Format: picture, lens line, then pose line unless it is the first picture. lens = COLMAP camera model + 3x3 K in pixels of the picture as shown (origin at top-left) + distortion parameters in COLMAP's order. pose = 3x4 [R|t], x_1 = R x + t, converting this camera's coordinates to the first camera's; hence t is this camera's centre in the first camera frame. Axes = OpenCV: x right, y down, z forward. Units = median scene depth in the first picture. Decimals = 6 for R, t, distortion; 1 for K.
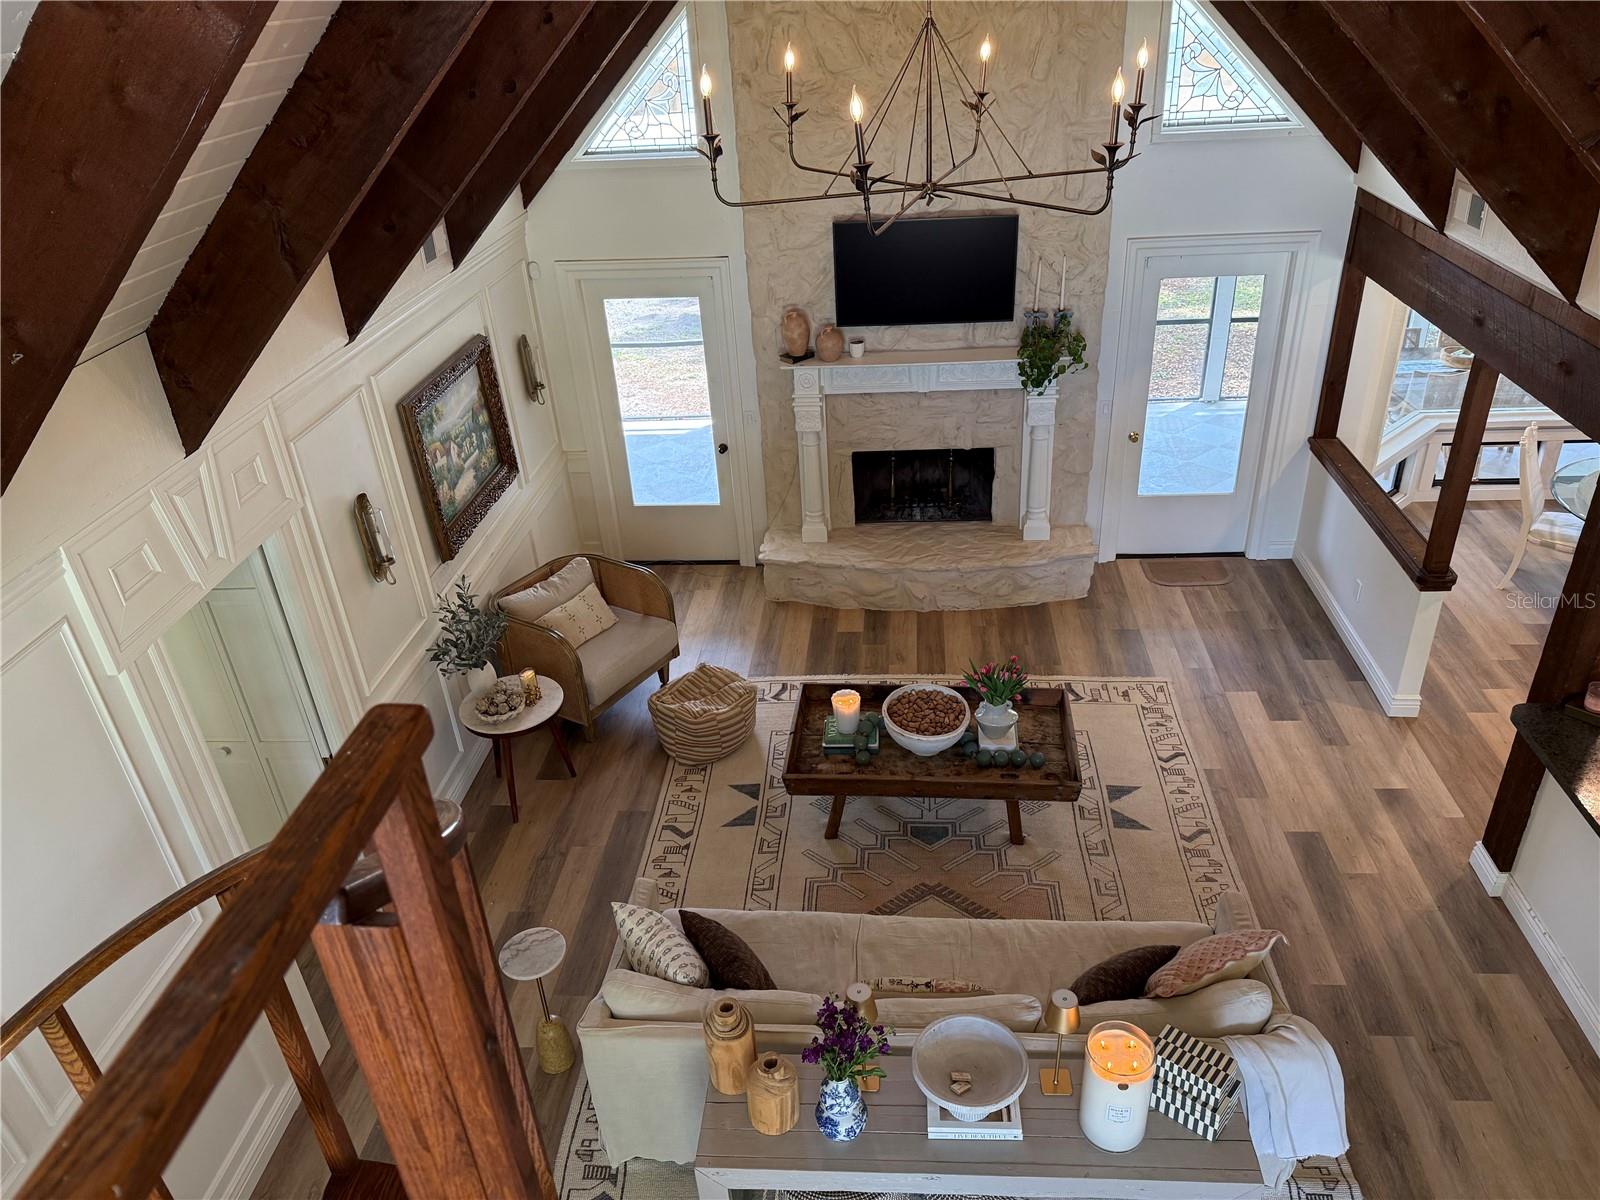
lens RADIAL K [[1112.6, 0, 800.0], [0, 1112.6, 600.0], [0, 0, 1]] dist [0.106843, -0.221726]
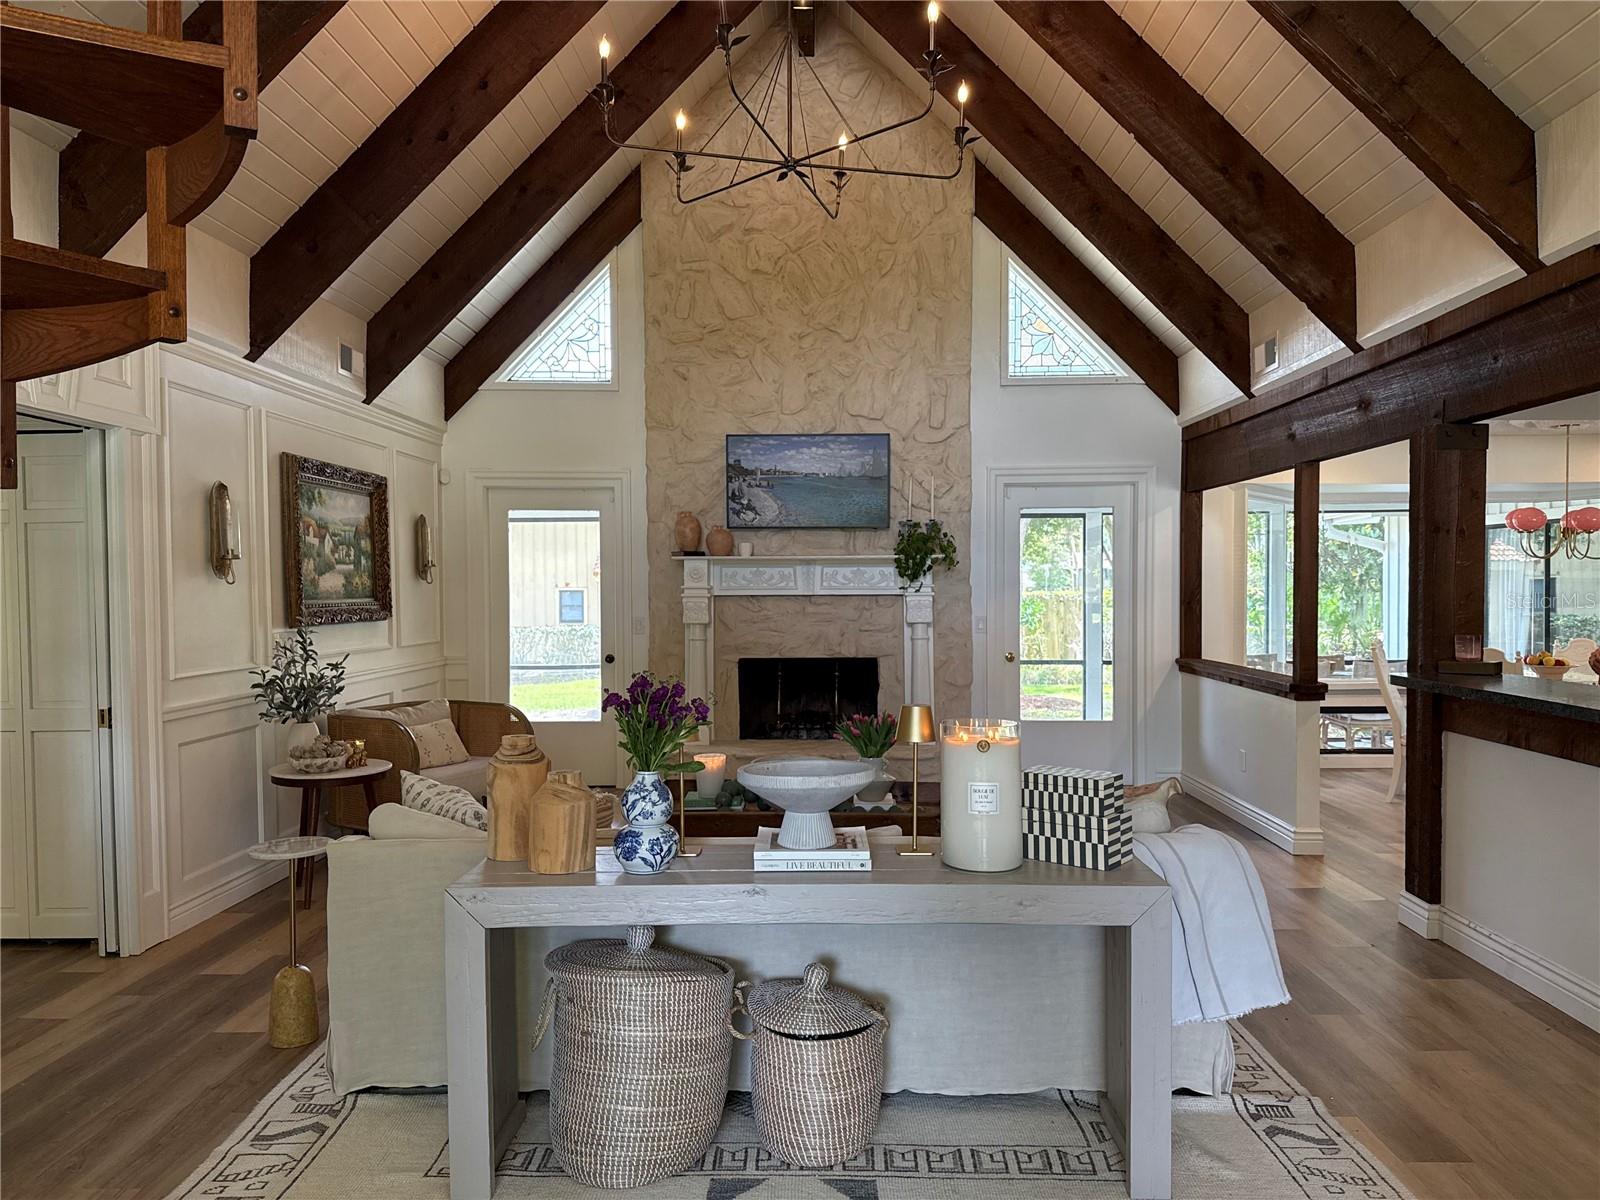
lens RADIAL K [[1107.0, 0, 806.0], [0, 1107.0, 610.0], [0, 0, 1]] dist [0.123141, -0.214089]
pose [[0.996603, 0.050214, 0.065278, 0.043893], [-0.012620, 0.876373, -0.481468, 0.339628], [-0.081384, 0.479009, 0.874029, 0.108715]]
